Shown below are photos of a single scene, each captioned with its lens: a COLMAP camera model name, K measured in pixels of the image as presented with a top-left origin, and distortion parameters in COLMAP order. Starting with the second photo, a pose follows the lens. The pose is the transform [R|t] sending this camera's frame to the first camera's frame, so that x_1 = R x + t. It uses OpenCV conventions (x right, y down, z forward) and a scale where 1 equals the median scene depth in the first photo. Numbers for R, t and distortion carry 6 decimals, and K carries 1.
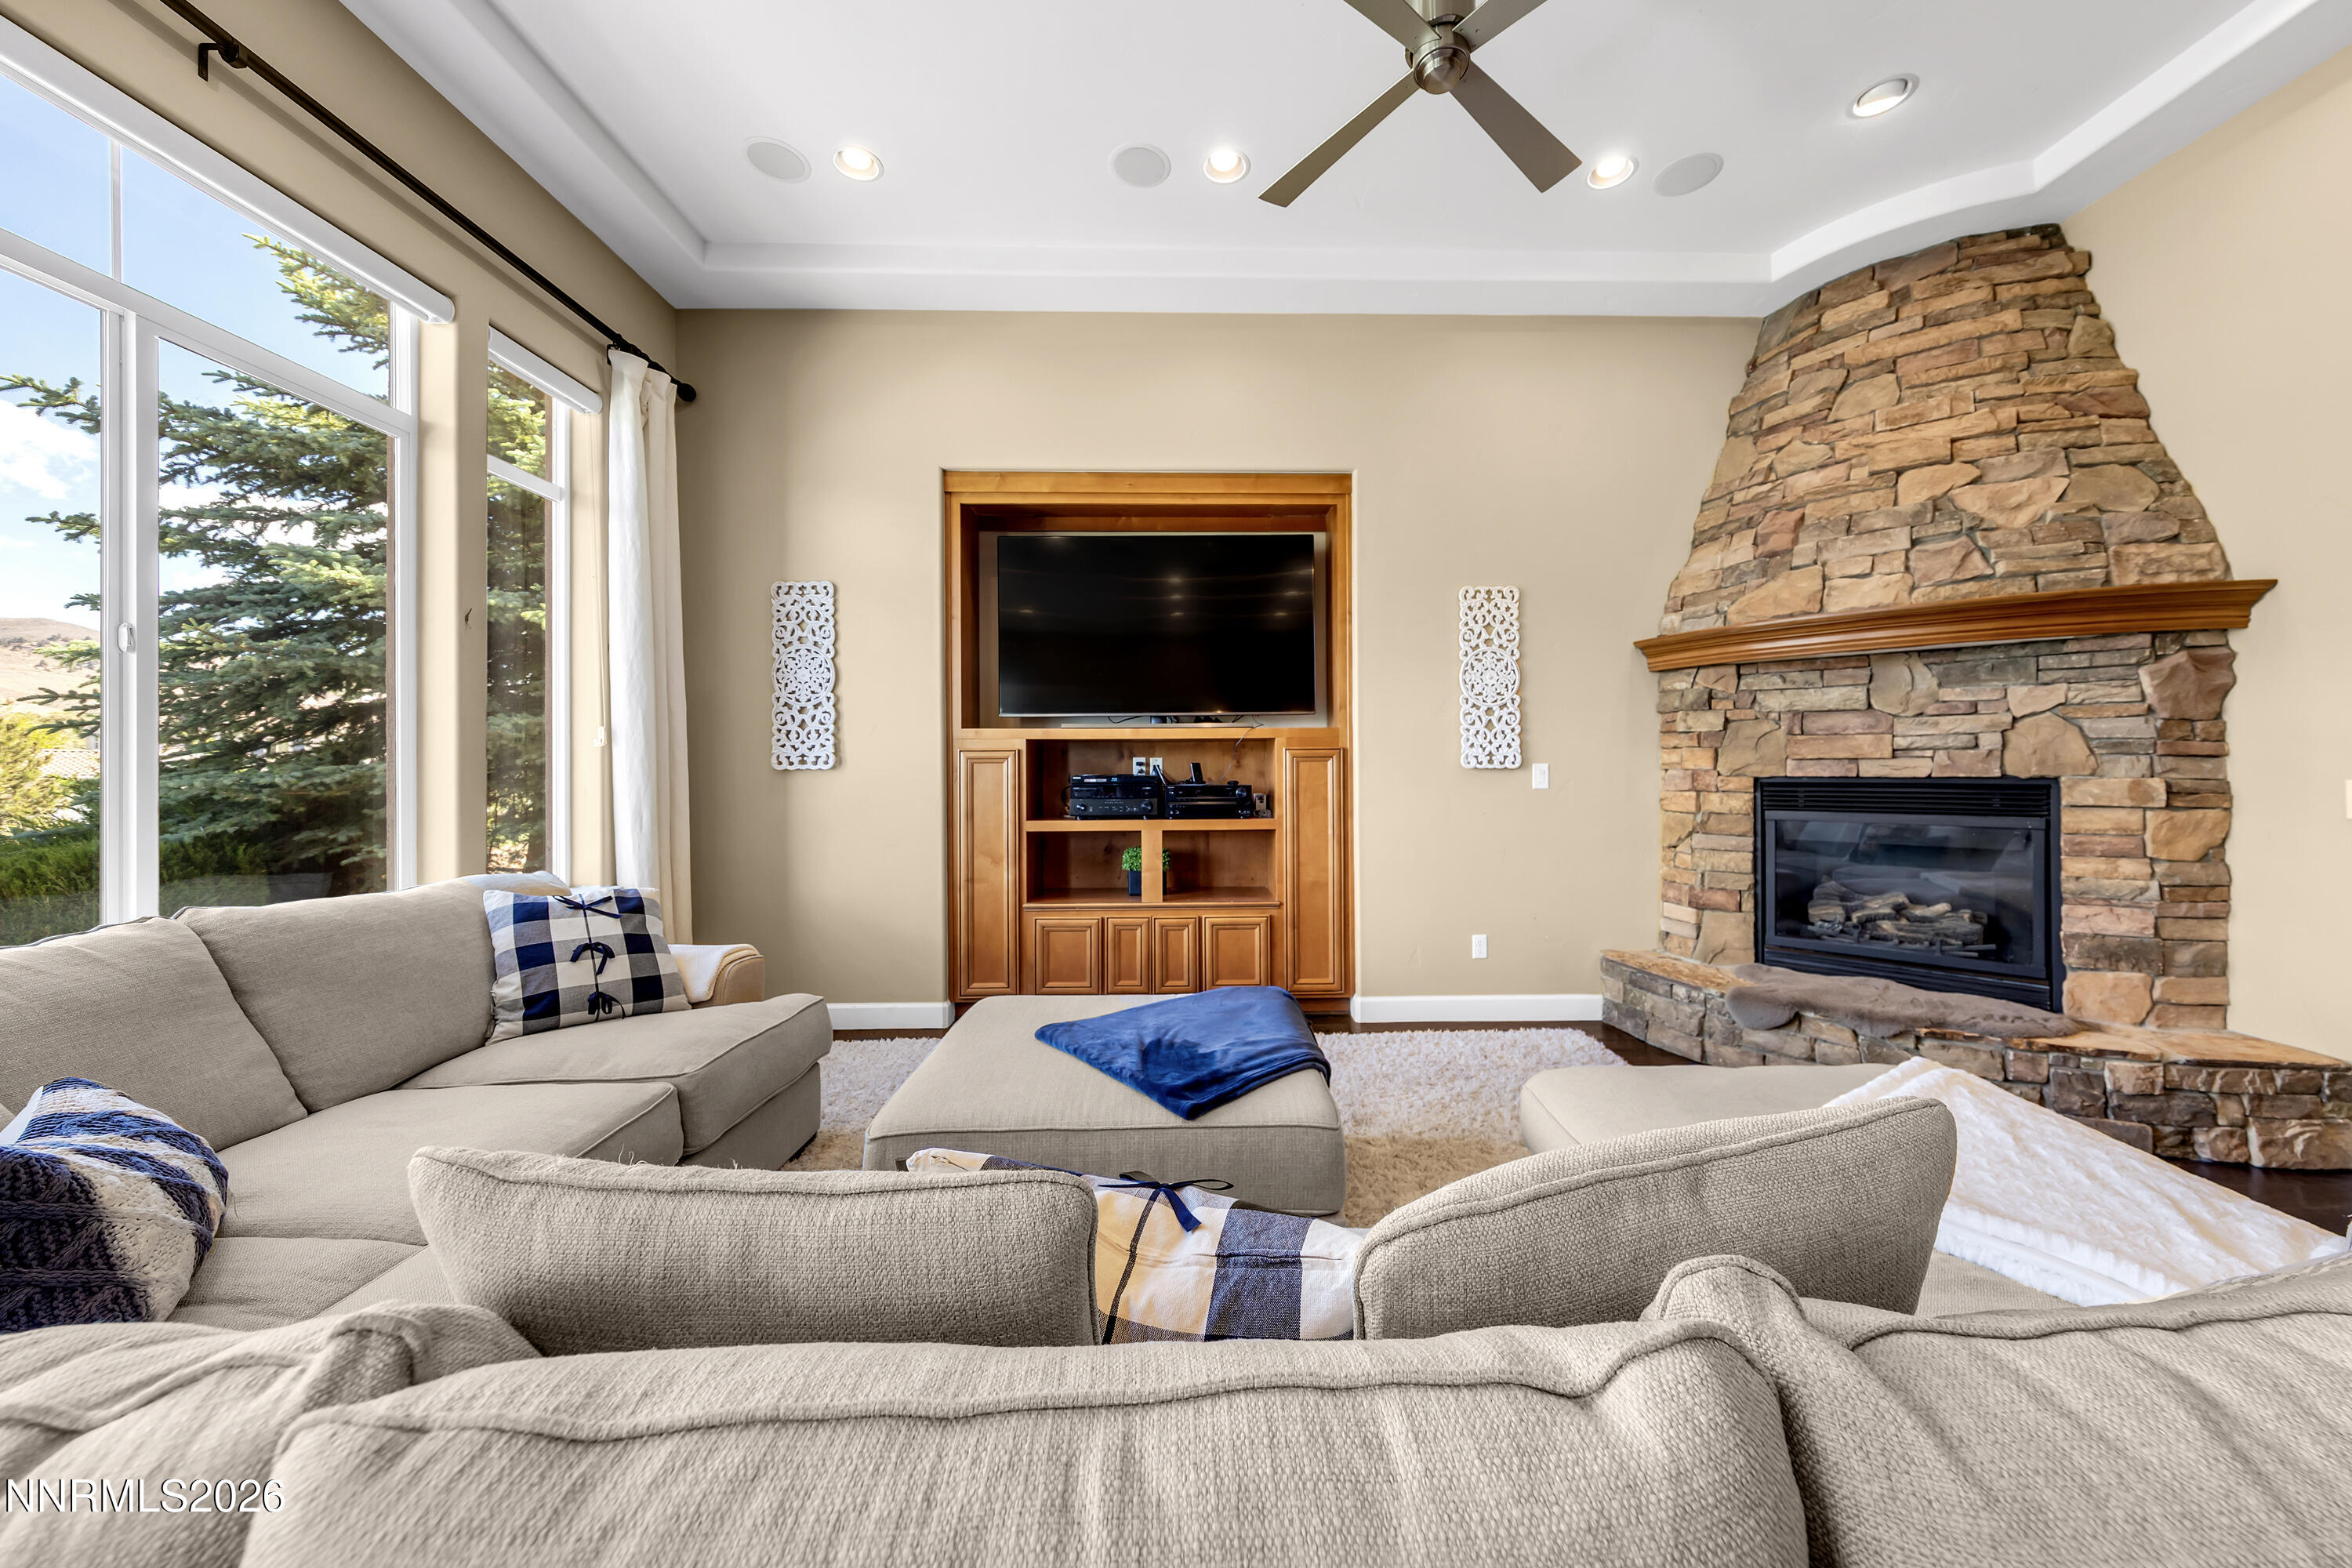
lens RADIAL K [[823.8, 0, 1201.3], [0, 823.8, 768.7], [0, 0, 1]] dist [0.003387, -0.000547]
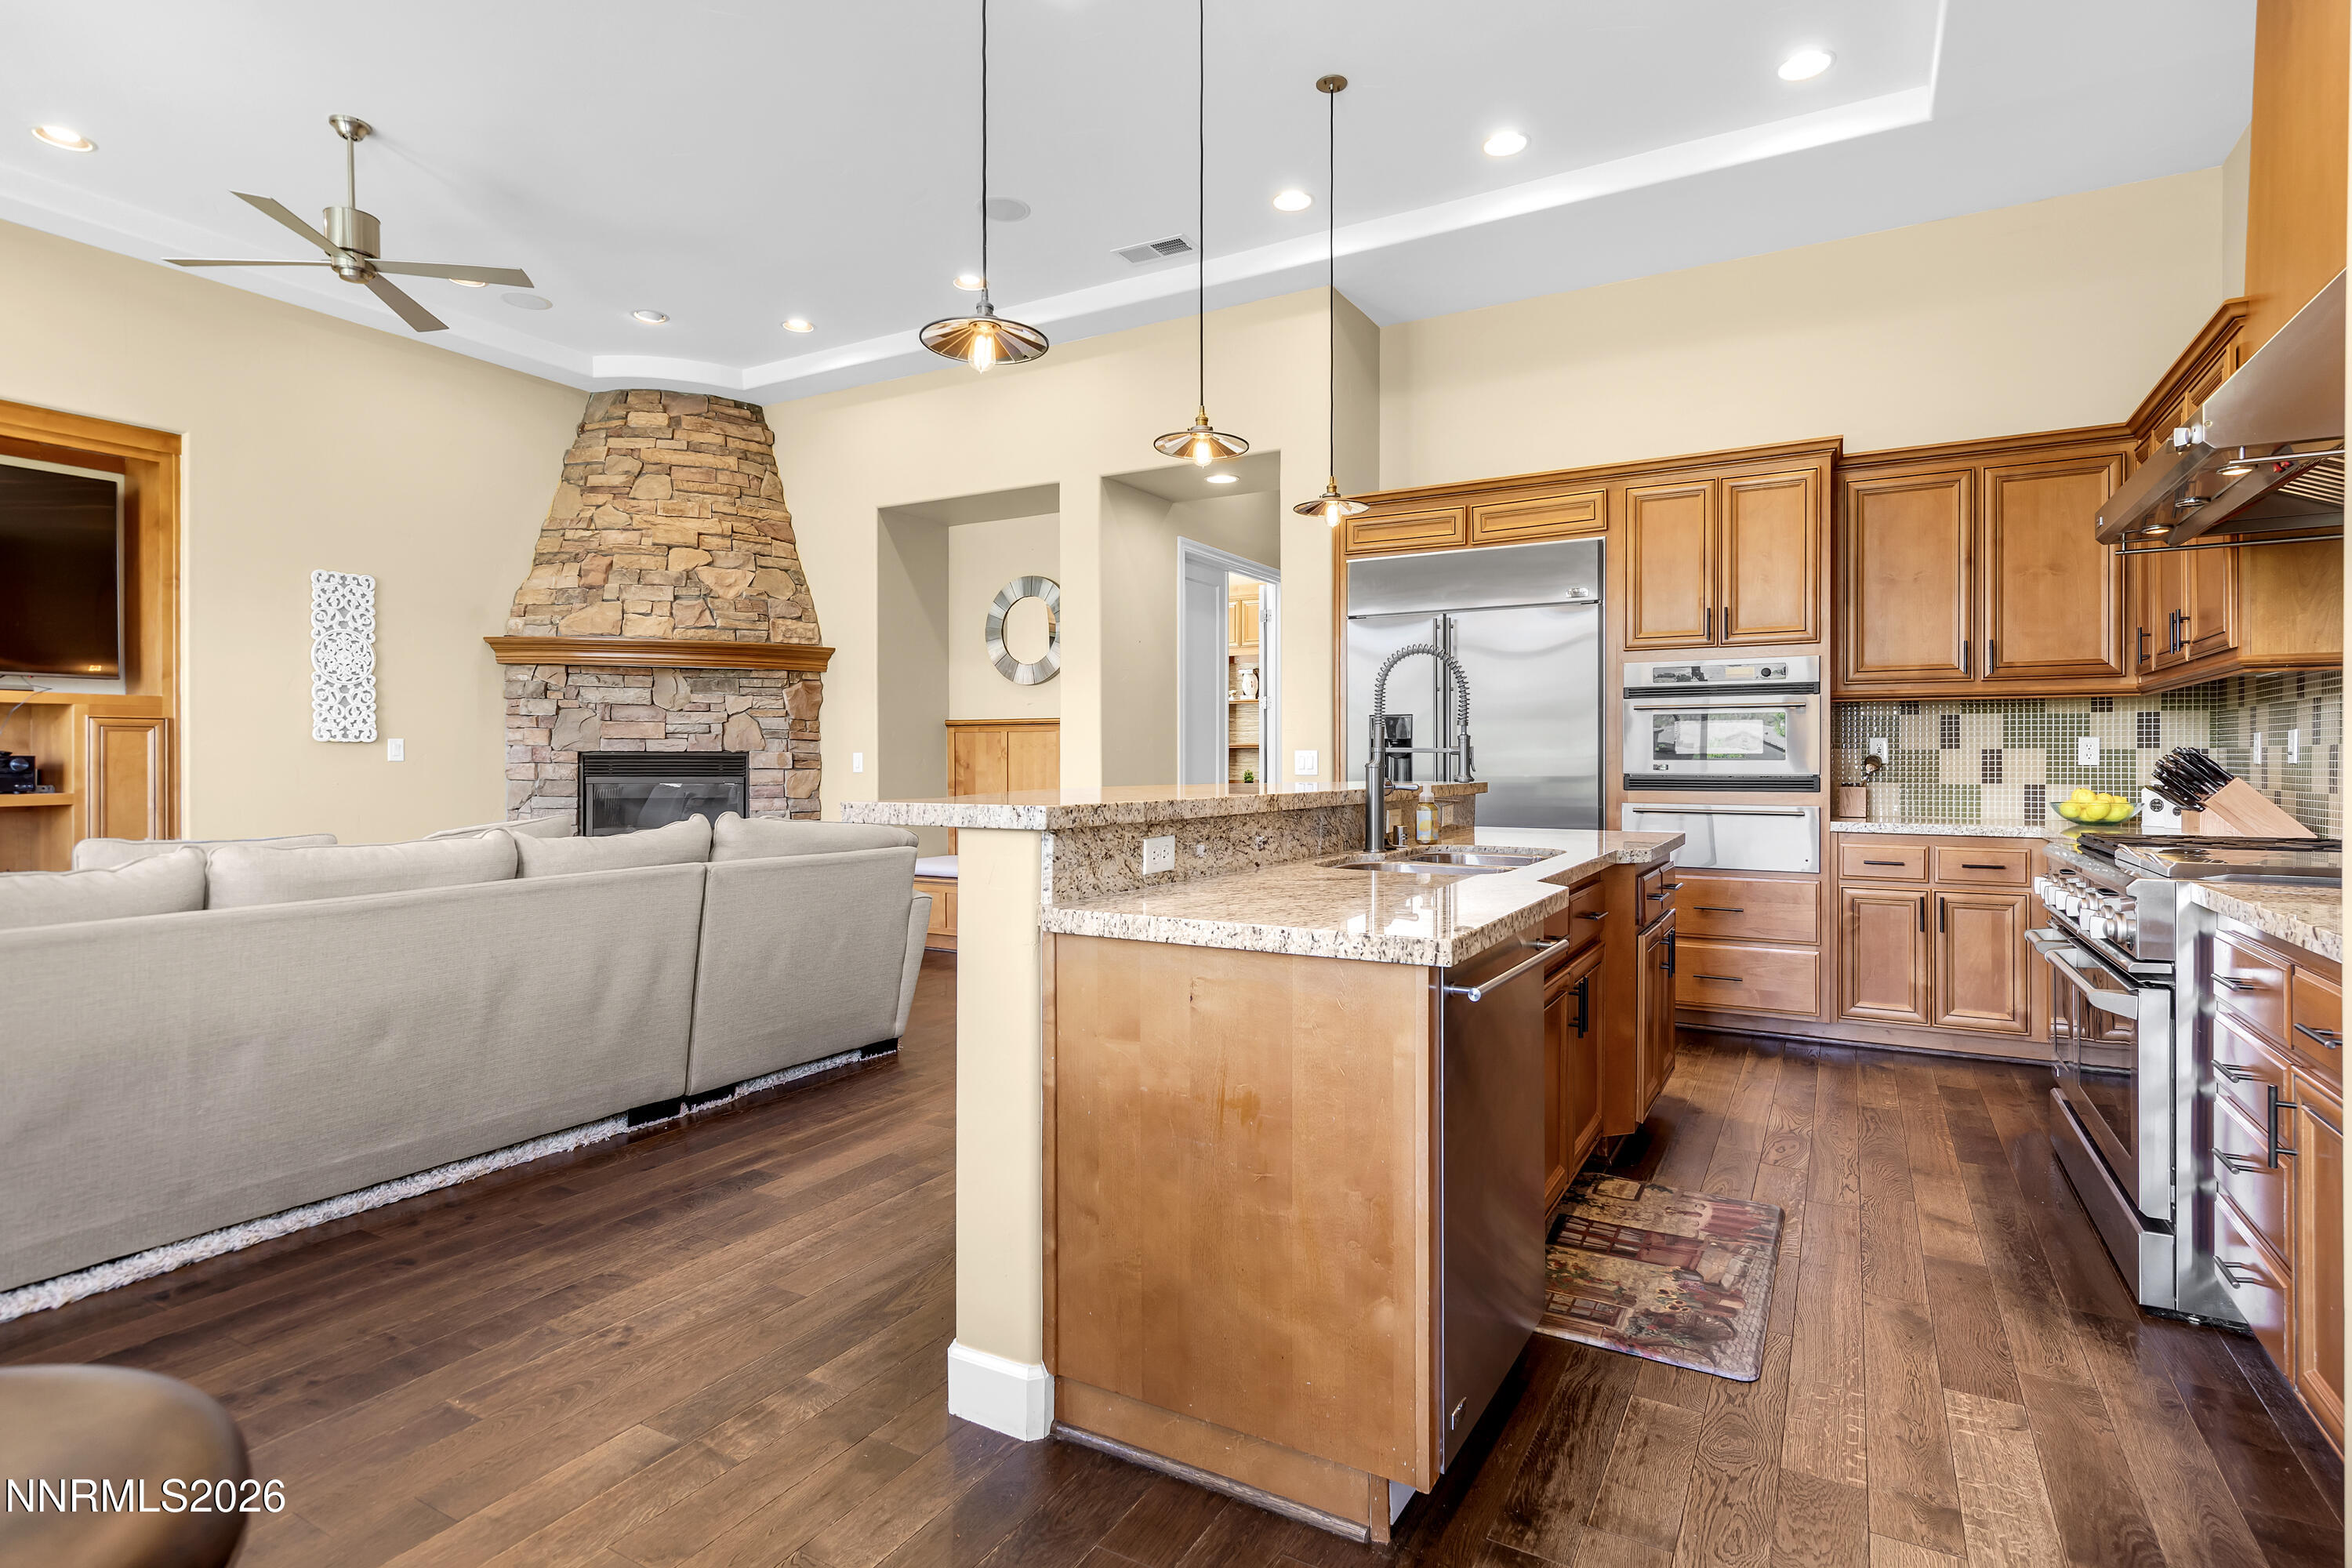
lens RADIAL K [[1175.0, 0, 1217.6], [0, 1175.0, 765.4], [0, 0, 1]] dist [0.002876, -0.001430]
pose [[0.502105, 0.001236, 0.864806, -0.448908], [-0.004958, 0.999987, 0.001450, 0.024790], [-0.864792, -0.005015, 0.502105, -0.839780]]
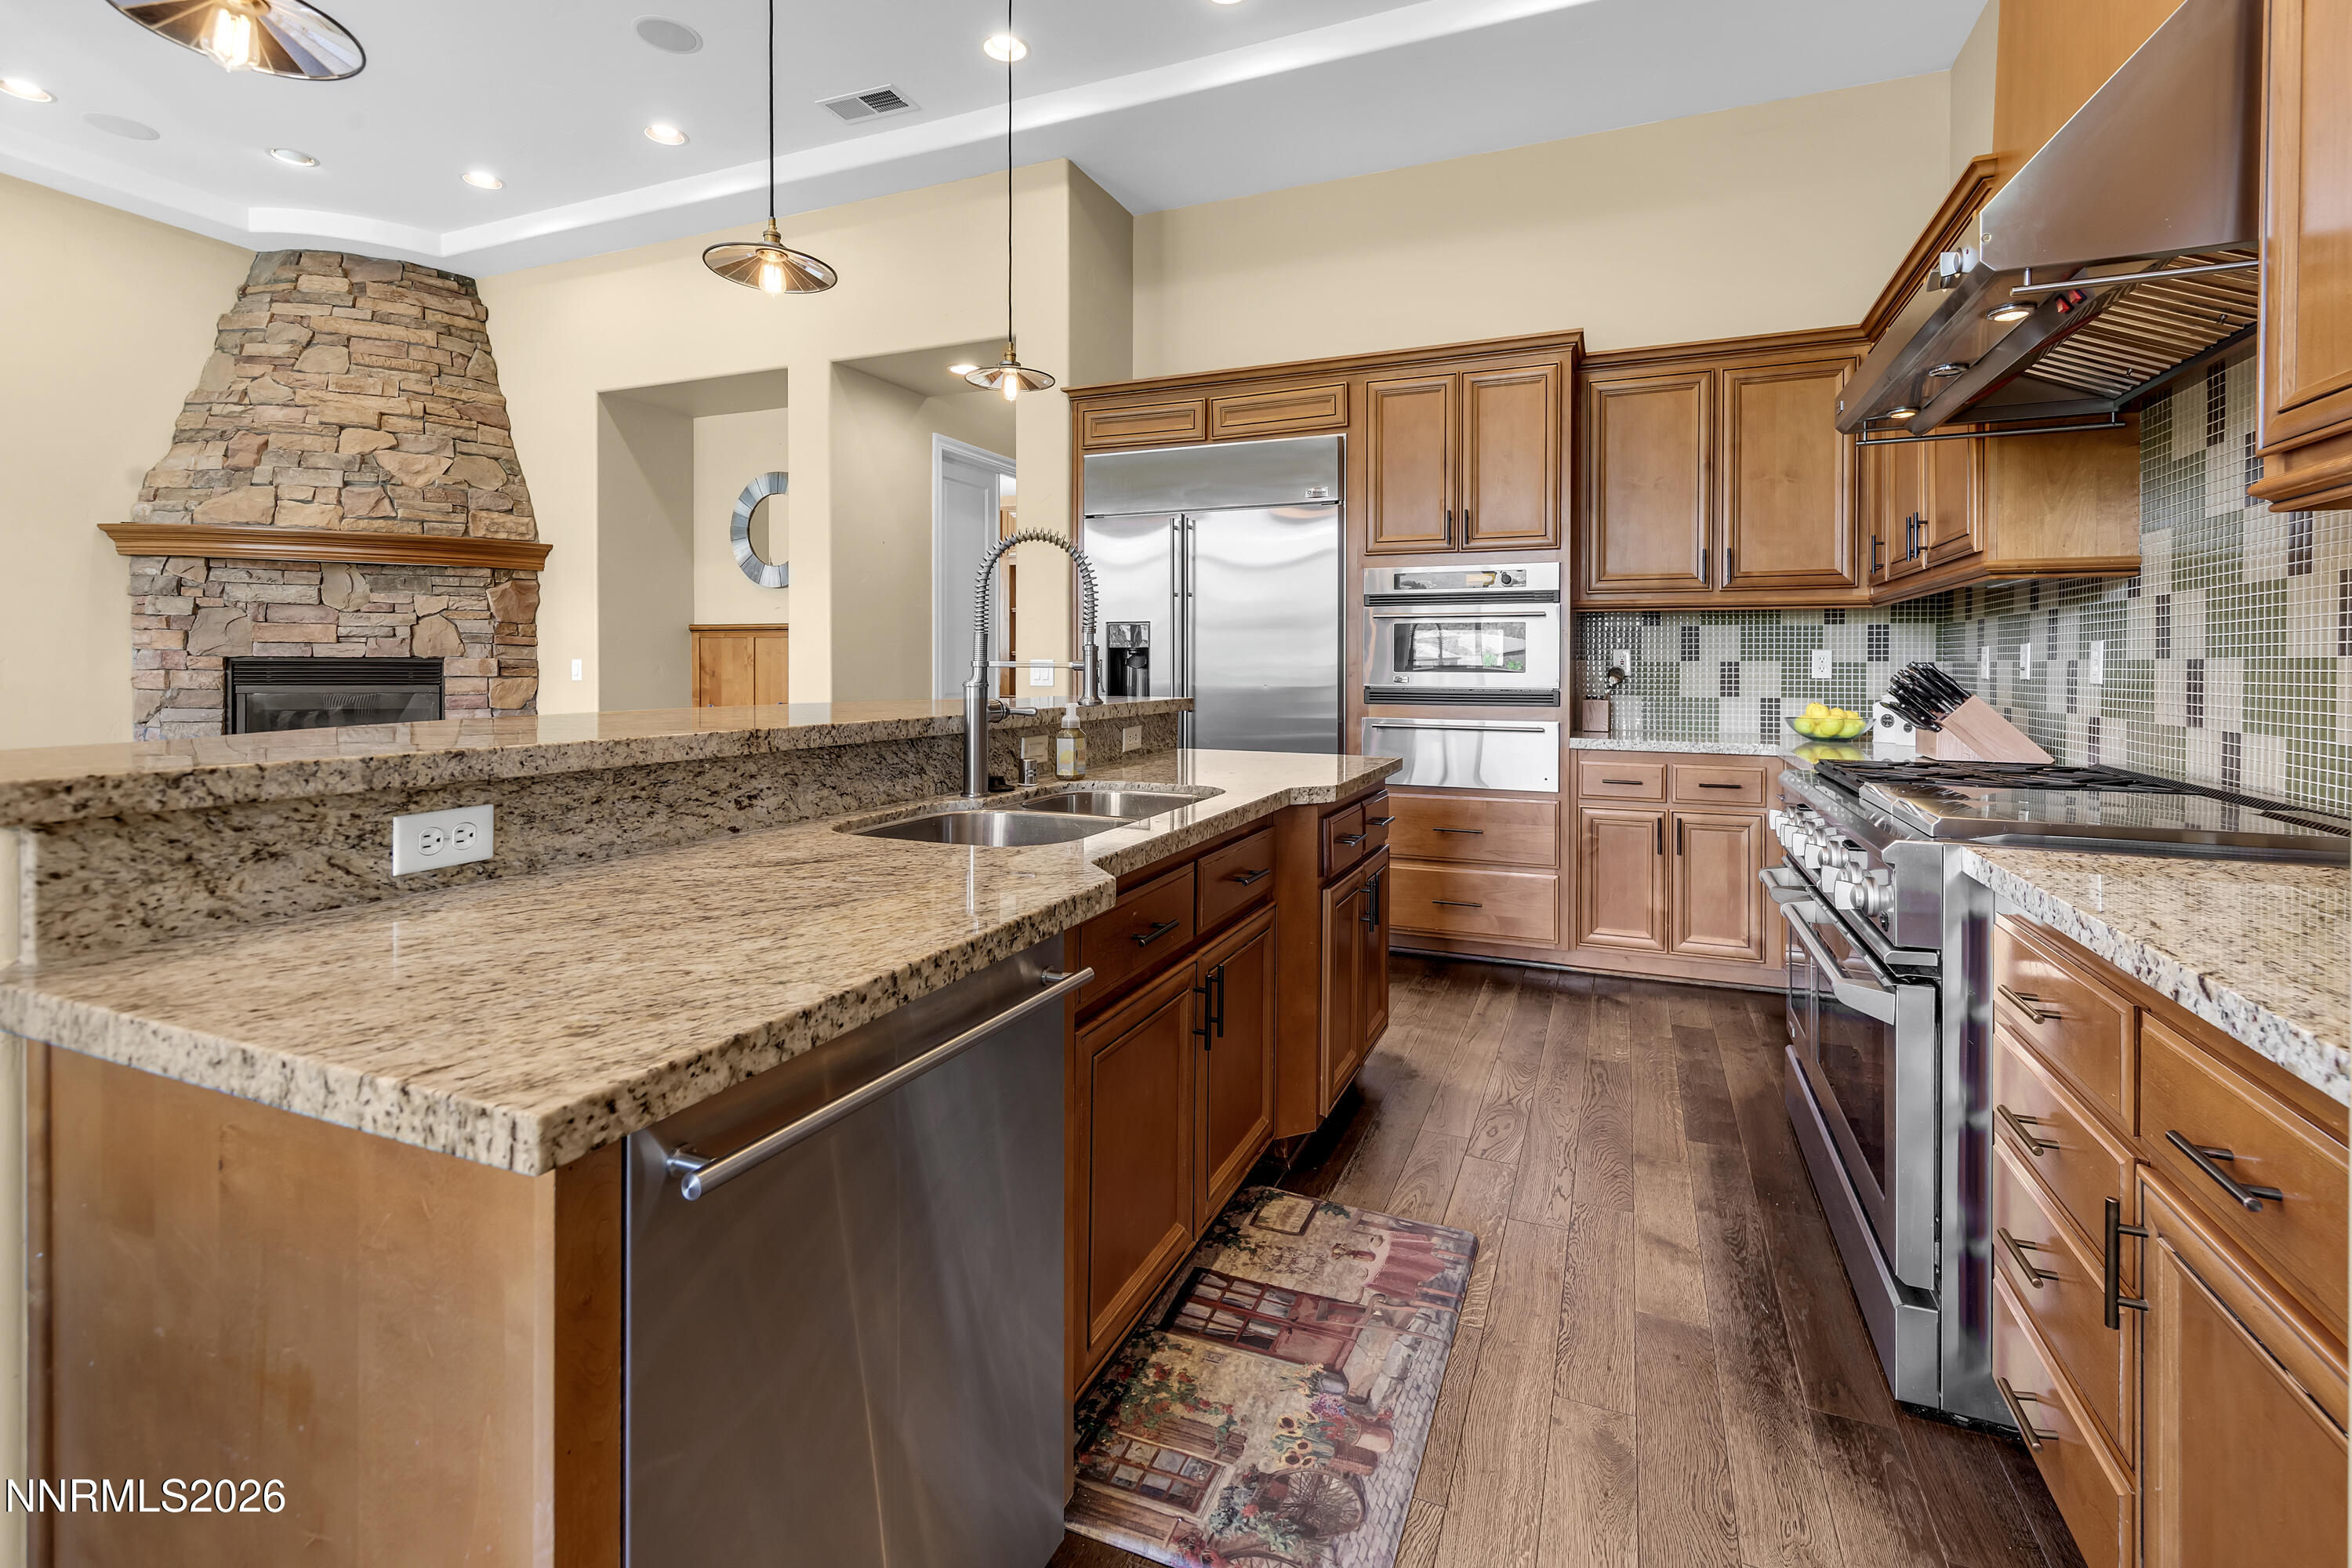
lens RADIAL K [[1043.5, 0, 1217.0], [0, 1043.5, 673.0], [0, 0, 1]] dist [0.003234, -0.001196]
pose [[0.395152, -0.001017, 0.918615, -0.127714], [-0.007665, 0.999961, 0.004405, 0.015526], [-0.918584, -0.008782, 0.395128, -0.865881]]
